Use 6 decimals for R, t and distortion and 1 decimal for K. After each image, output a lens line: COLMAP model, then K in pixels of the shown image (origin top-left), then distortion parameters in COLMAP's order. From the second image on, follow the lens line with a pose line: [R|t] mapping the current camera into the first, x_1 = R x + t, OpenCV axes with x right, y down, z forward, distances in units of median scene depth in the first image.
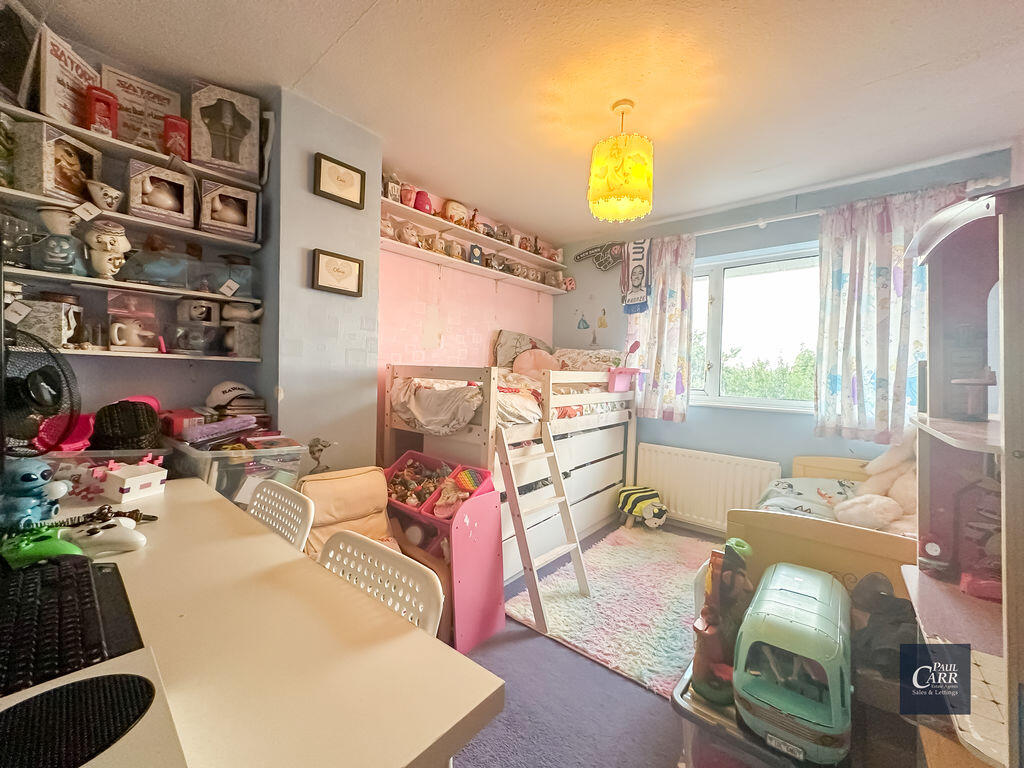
lens RADIAL K [[408.0, 0, 512.0], [0, 408.0, 384.0], [0, 0, 1]] dist [-0.002221, -0.000048]
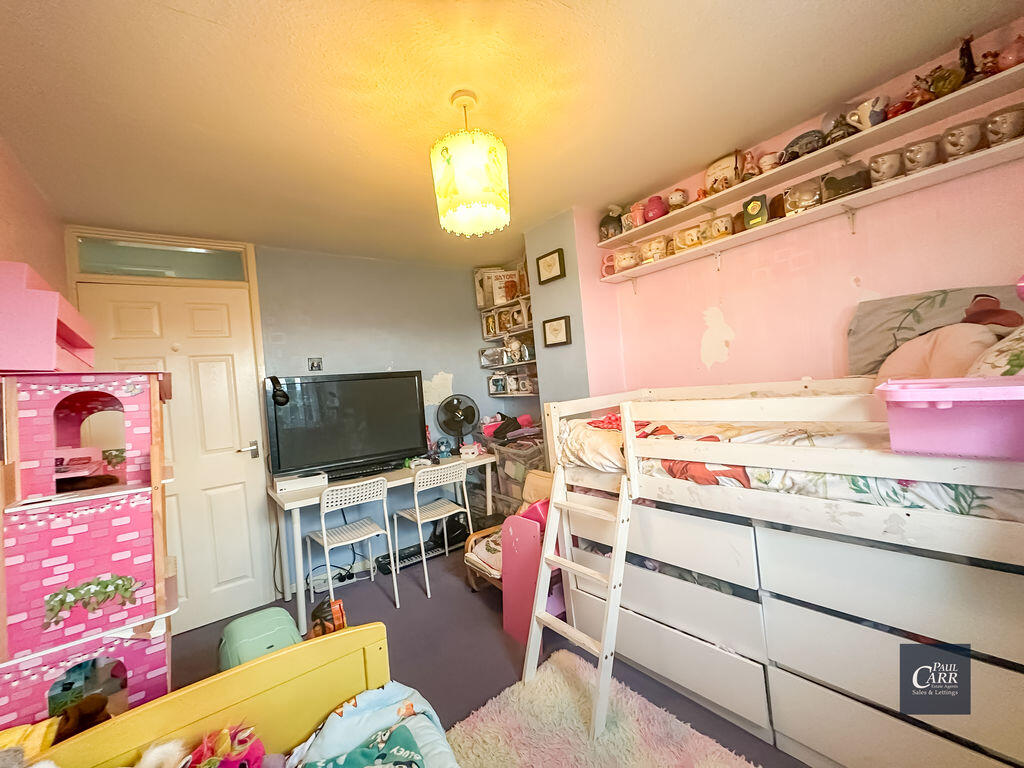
lens RADIAL K [[408.0, 0, 512.0], [0, 408.0, 384.0], [0, 0, 1]] dist [-0.002221, -0.000048]
pose [[-0.200195, -0.012388, -0.979678, 0.654985], [0.055121, 0.998194, -0.023886, -0.046920], [0.978204, -0.058783, -0.199151, 0.758514]]
